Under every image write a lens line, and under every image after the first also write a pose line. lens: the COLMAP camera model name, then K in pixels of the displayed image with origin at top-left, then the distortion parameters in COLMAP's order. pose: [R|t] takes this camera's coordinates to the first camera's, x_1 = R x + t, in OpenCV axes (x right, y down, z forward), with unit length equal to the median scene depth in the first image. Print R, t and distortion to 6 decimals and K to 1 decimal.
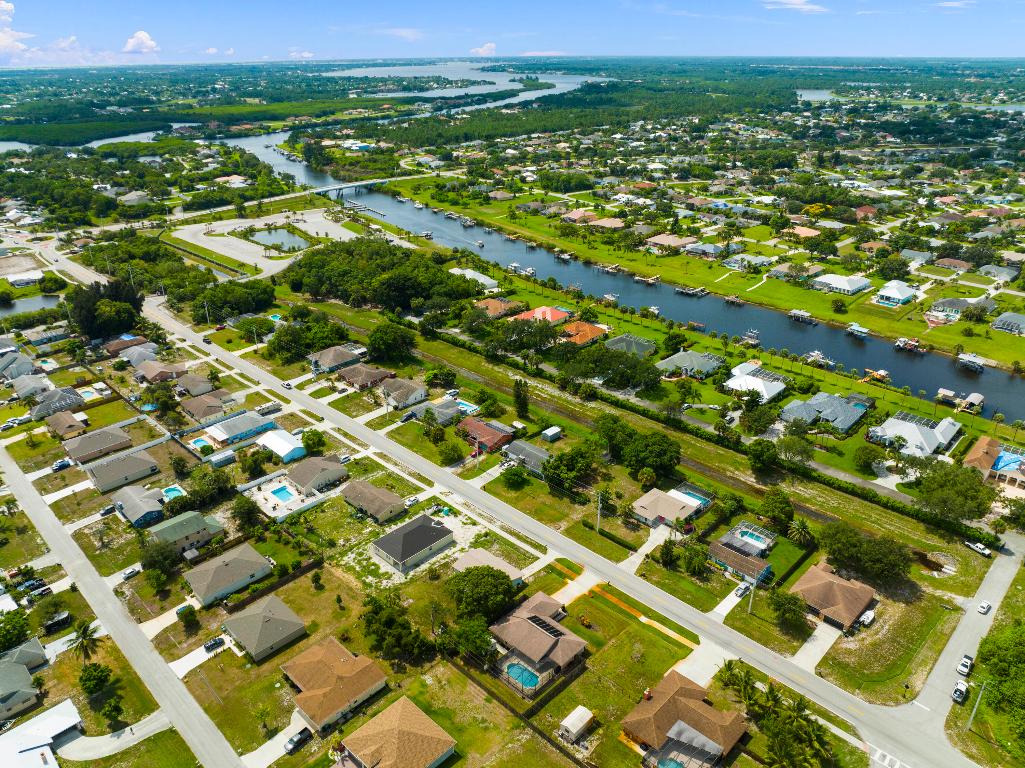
lens RADIAL K [[732.8, 0, 512.5], [0, 732.8, 384.0], [0, 0, 1]] dist [-0.031156, 0.001213]
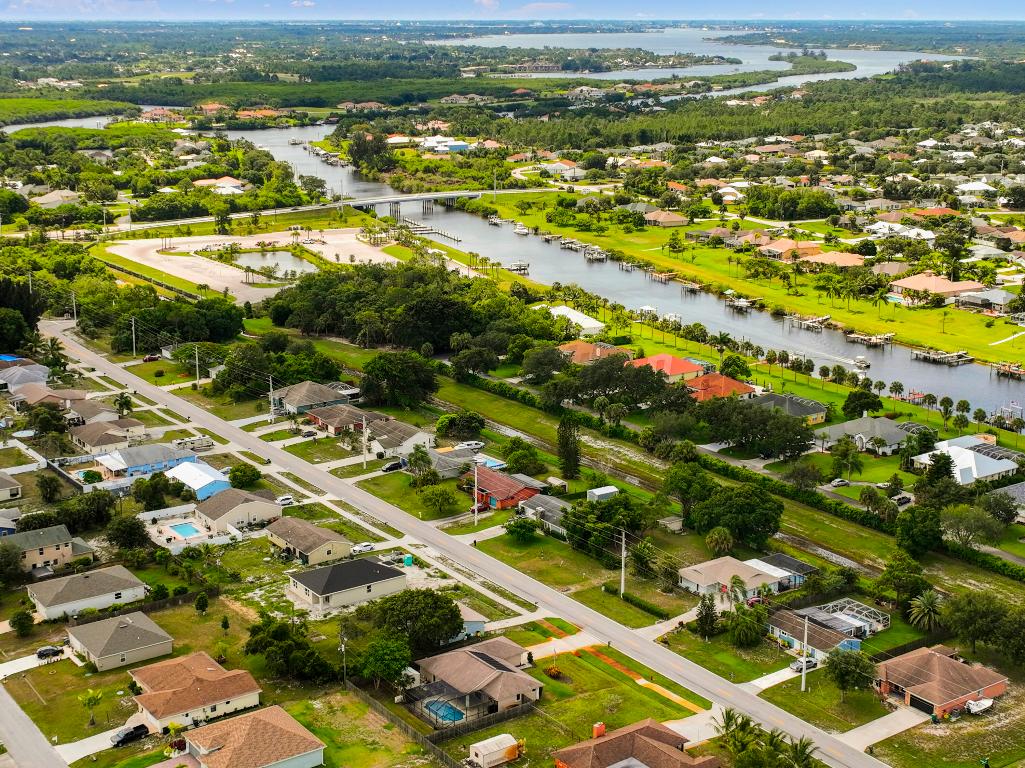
lens RADIAL K [[1488.2, 0, 526.9], [0, 1488.2, 383.8], [0, 0, 1]] dist [0.020117, -0.007394]
pose [[0.984656, 0.052940, -0.166284, 0.103150], [-0.082368, 0.981045, -0.175404, 0.107063], [0.153846, 0.186409, 0.970352, -0.152028]]
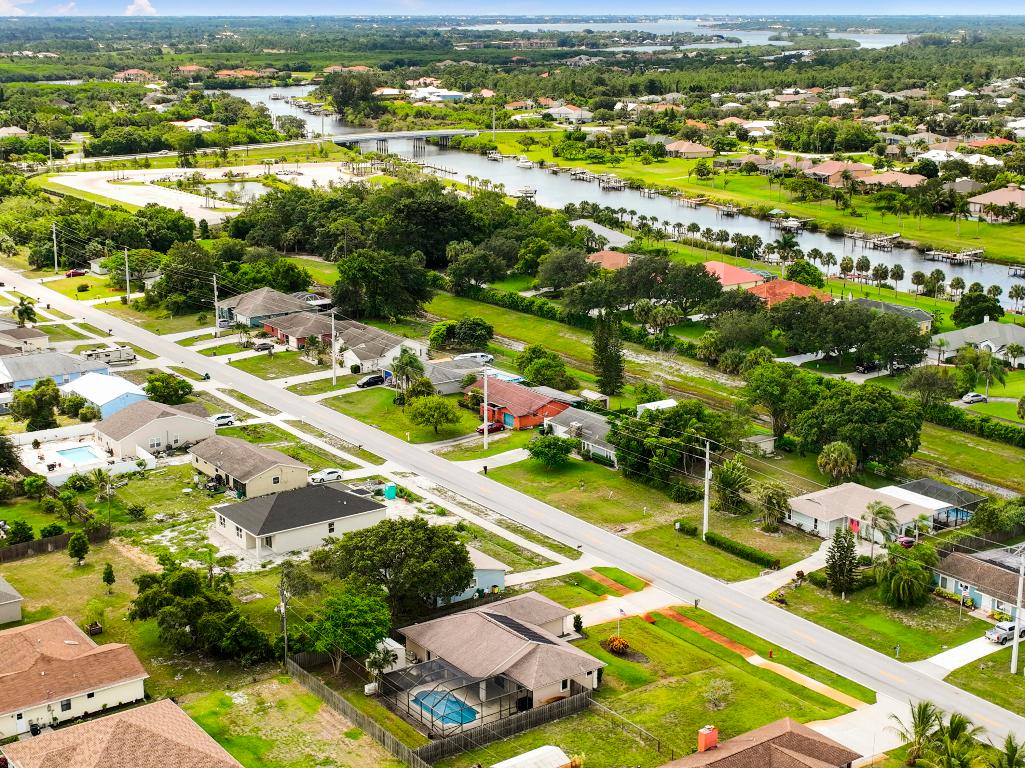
lens RADIAL K [[1488.2, 0, 526.9], [0, 1488.2, 383.8], [0, 0, 1]] dist [0.020117, -0.007394]
pose [[0.985618, 0.049919, -0.161450, 0.063745], [-0.078152, 0.981718, -0.173559, 0.115363], [0.149834, 0.183681, 0.971499, 0.030446]]
